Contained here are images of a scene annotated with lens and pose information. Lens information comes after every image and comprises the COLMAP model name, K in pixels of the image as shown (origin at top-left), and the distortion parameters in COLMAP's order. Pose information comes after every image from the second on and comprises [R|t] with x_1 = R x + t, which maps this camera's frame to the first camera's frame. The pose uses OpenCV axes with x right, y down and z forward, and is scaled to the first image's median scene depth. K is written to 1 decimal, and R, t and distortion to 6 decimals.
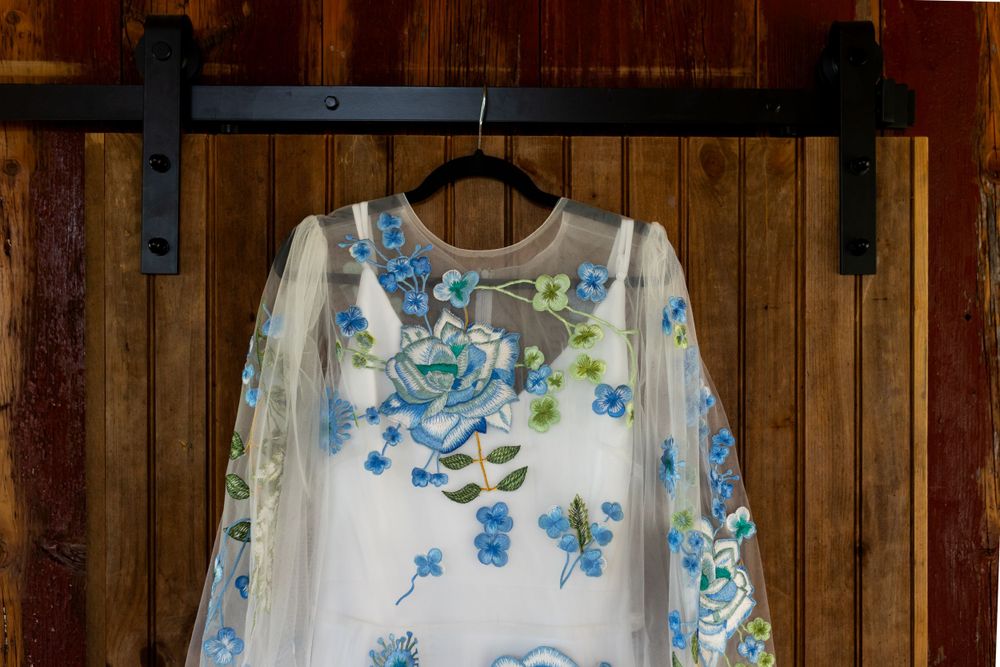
lens RADIAL K [[995.5, 0, 542.6], [0, 995.5, 404.6], [0, 0, 1]] dist [-0.005513, 0.001985]
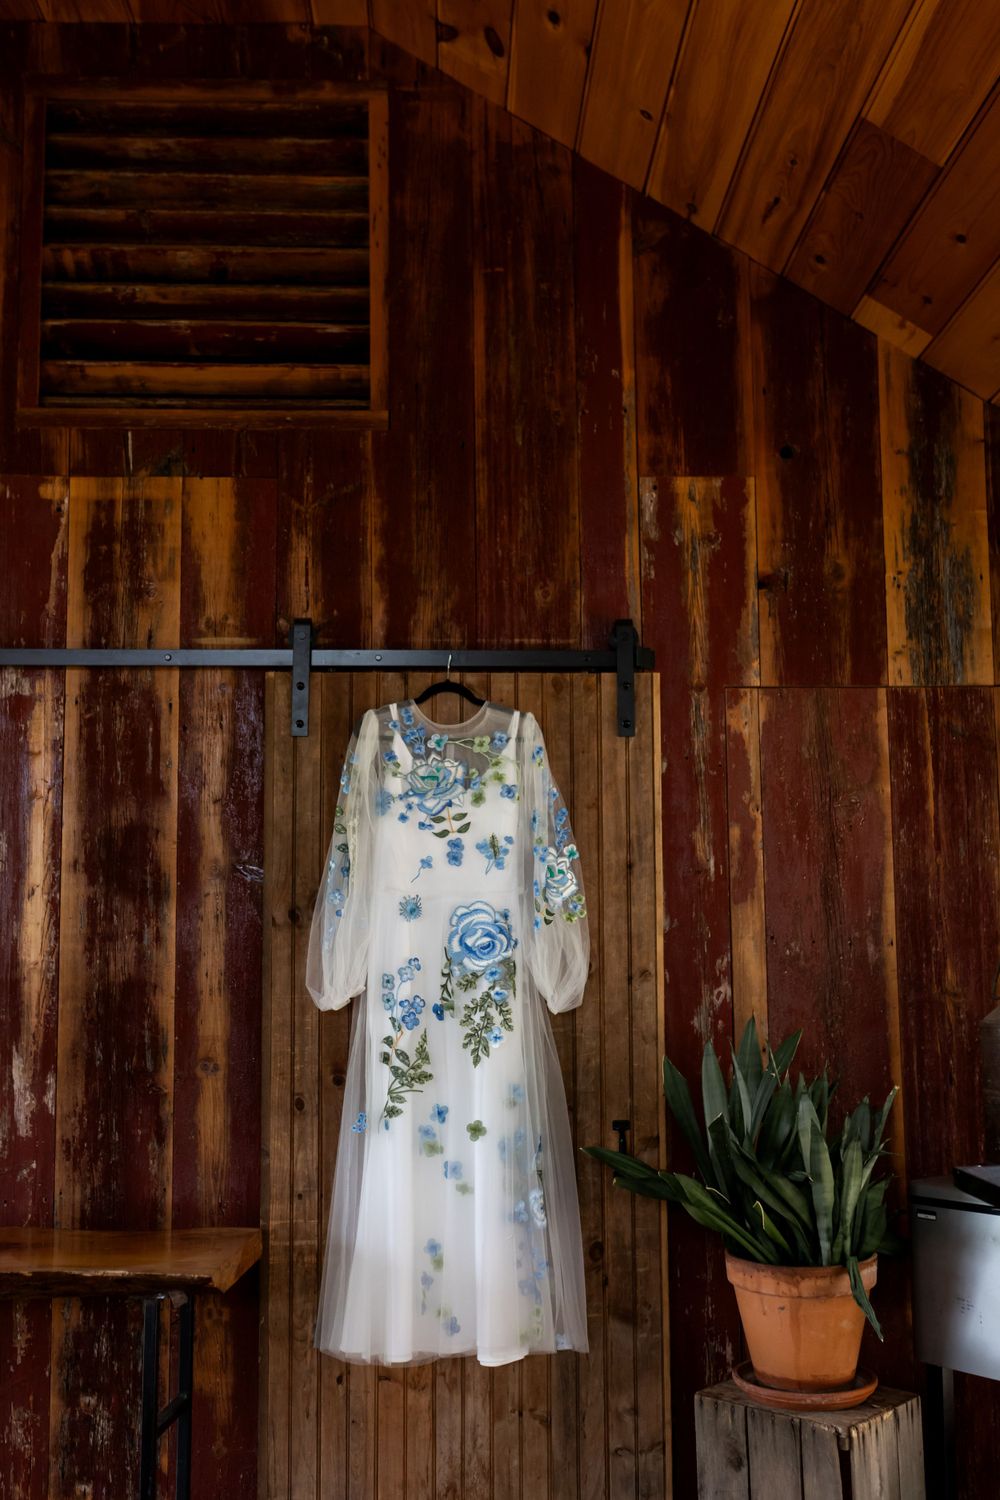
lens RADIAL K [[1493.2, 0, 500.0], [0, 1493.2, 750.0], [0, 0, 1]] dist [-0.005513, 0.001985]
pose [[0.999930, -0.001958, 0.011700, 0.010703], [0.003866, 0.986229, -0.165343, 0.433000], [-0.011215, 0.165377, 0.986167, -2.182053]]
